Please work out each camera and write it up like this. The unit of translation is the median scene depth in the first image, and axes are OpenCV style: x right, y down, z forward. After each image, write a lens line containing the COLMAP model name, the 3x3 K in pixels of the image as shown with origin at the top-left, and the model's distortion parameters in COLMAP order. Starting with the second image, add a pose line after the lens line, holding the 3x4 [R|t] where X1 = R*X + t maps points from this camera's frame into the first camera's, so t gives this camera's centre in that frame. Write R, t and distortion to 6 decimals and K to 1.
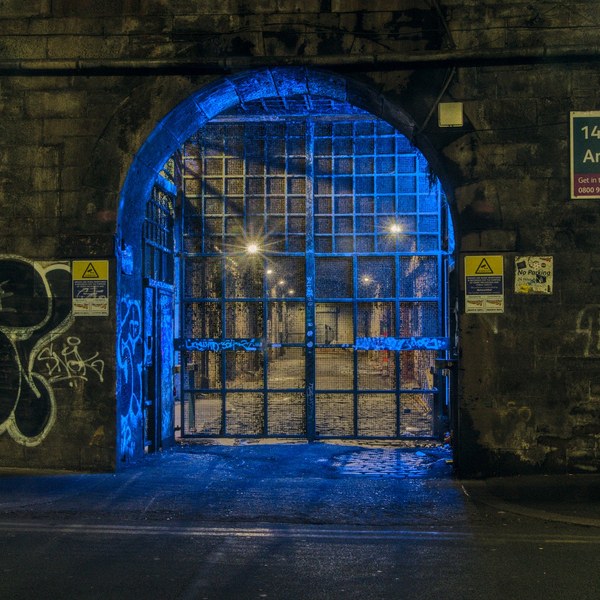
lens RADIAL K [[1377.6, 0, 300.0], [0, 1377.6, 300.0], [0, 0, 1]] dist [0.002702, 0.417150]
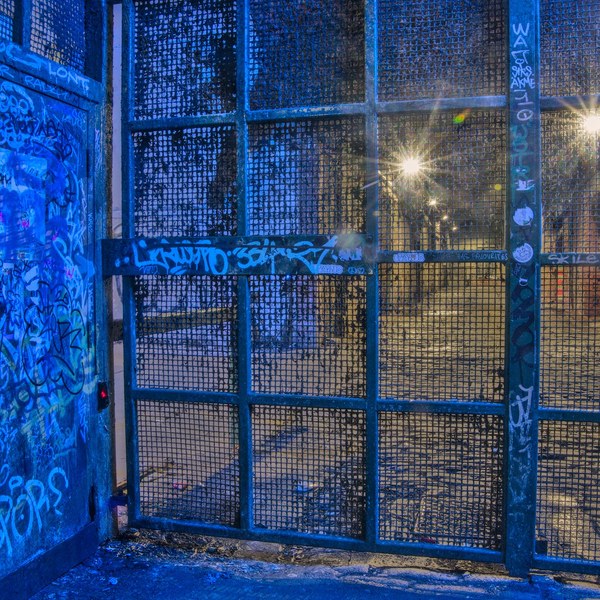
lens RADIAL K [[818.9, 0, 300.0], [0, 818.9, 300.0], [0, 0, 1]] dist [-0.147515, -0.004789]
pose [[0.981284, 0.007211, -0.192431, -0.005730], [0.004780, 0.998079, 0.061776, 0.030912], [0.192506, -0.061540, 0.979364, 0.815625]]
